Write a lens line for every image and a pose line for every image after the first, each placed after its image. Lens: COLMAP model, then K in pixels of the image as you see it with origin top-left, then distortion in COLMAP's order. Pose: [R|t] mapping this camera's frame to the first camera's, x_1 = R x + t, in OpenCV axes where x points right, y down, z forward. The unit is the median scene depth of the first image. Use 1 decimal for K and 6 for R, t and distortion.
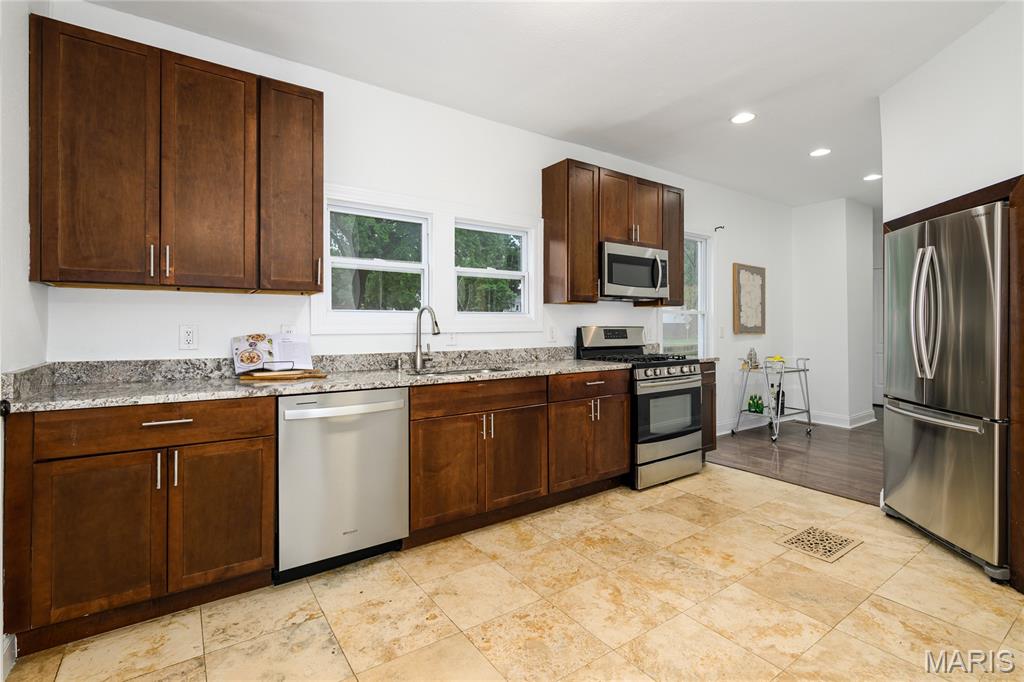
lens RADIAL K [[470.9, 0, 512.0], [0, 470.9, 341.0], [0, 0, 1]] dist [-0.000611, -0.000024]
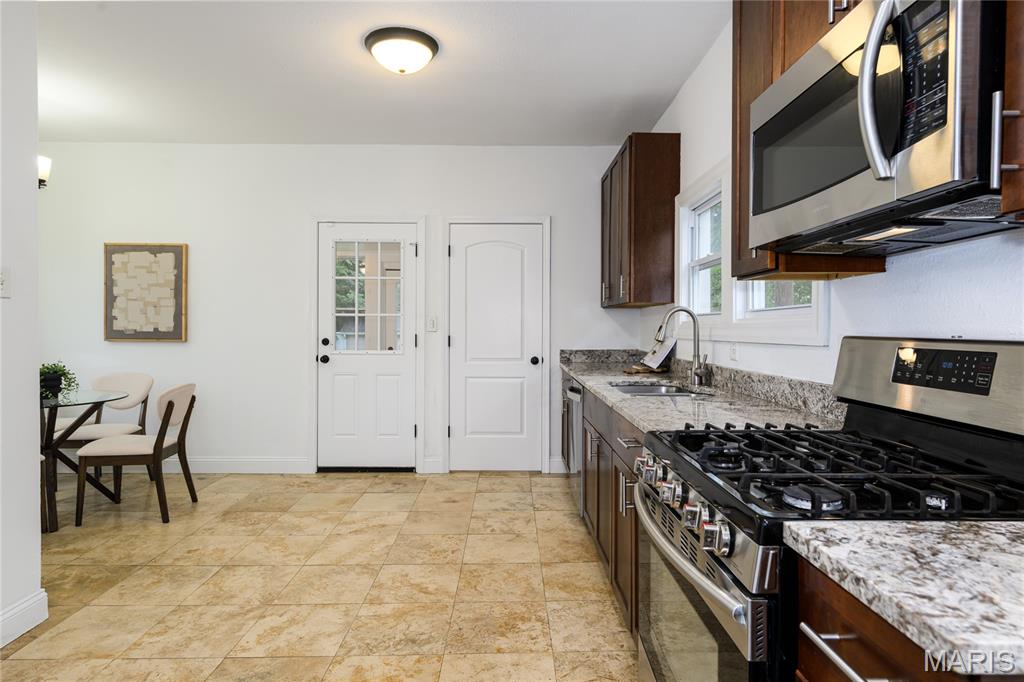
lens RADIAL K [[573.9, 0, 512.0], [0, 573.9, 341.0], [0, 0, 1]] dist [-0.001099, -0.000319]
pose [[-0.566570, 0.020499, -0.823758, 1.103333], [-0.024666, 0.998821, 0.041820, -0.067277], [0.823644, 0.044013, -0.565396, 1.788964]]
